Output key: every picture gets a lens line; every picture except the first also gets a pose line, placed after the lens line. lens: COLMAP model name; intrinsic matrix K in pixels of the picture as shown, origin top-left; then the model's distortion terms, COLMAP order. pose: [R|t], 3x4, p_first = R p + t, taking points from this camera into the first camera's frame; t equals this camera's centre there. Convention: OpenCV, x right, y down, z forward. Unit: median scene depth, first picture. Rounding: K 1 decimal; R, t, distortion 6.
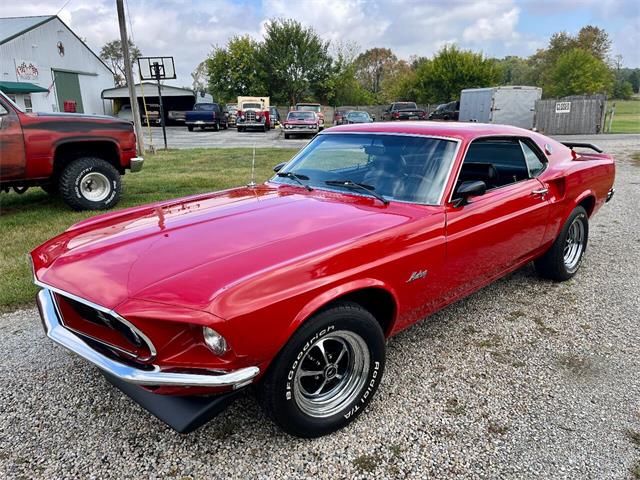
lens RADIAL K [[484.2, 0, 324.5], [0, 484.2, 235.0], [0, 0, 1]] dist [0.089717, -0.123124]
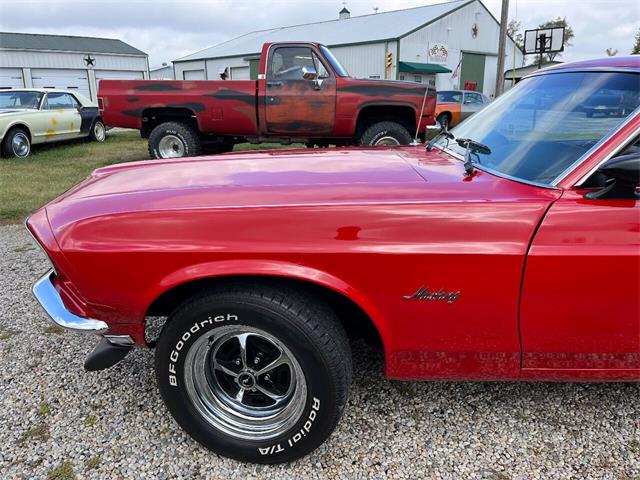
lens RADIAL K [[484.2, 0, 320.2], [0, 484.2, 236.9], [0, 0, 1]] dist [0.089717, -0.123124]
pose [[0.702814, 0.217595, -0.677278, 0.042186], [-0.196085, 0.974444, 0.109590, -0.001688], [0.683815, 0.055782, 0.727520, 0.043743]]
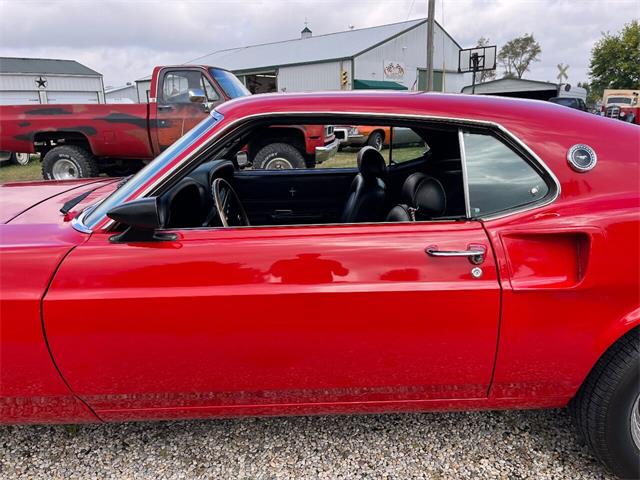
lens RADIAL K [[484.2, 0, 319.9], [0, 484.2, 236.4], [0, 0, 1]] dist [0.089717, -0.123124]
pose [[0.729742, 0.180515, -0.659463, 0.076388], [-0.177334, 0.981482, 0.072428, -0.013738], [0.660325, 0.064091, 0.748240, 0.075395]]
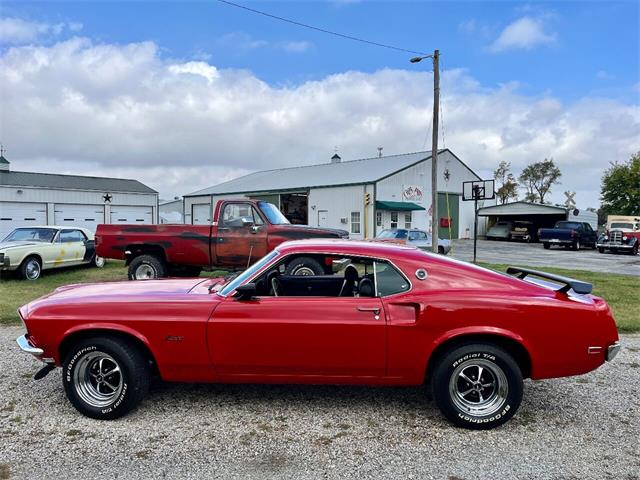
lens RADIAL K [[484.2, 0, 318.3], [0, 484.2, 238.4], [0, 0, 1]] dist [0.089717, -0.123124]
pose [[0.685303, 0.052527, -0.726361, 0.136929], [-0.212781, 0.968315, -0.130728, -0.009429], [0.696480, 0.244144, 0.674766, 0.022250]]
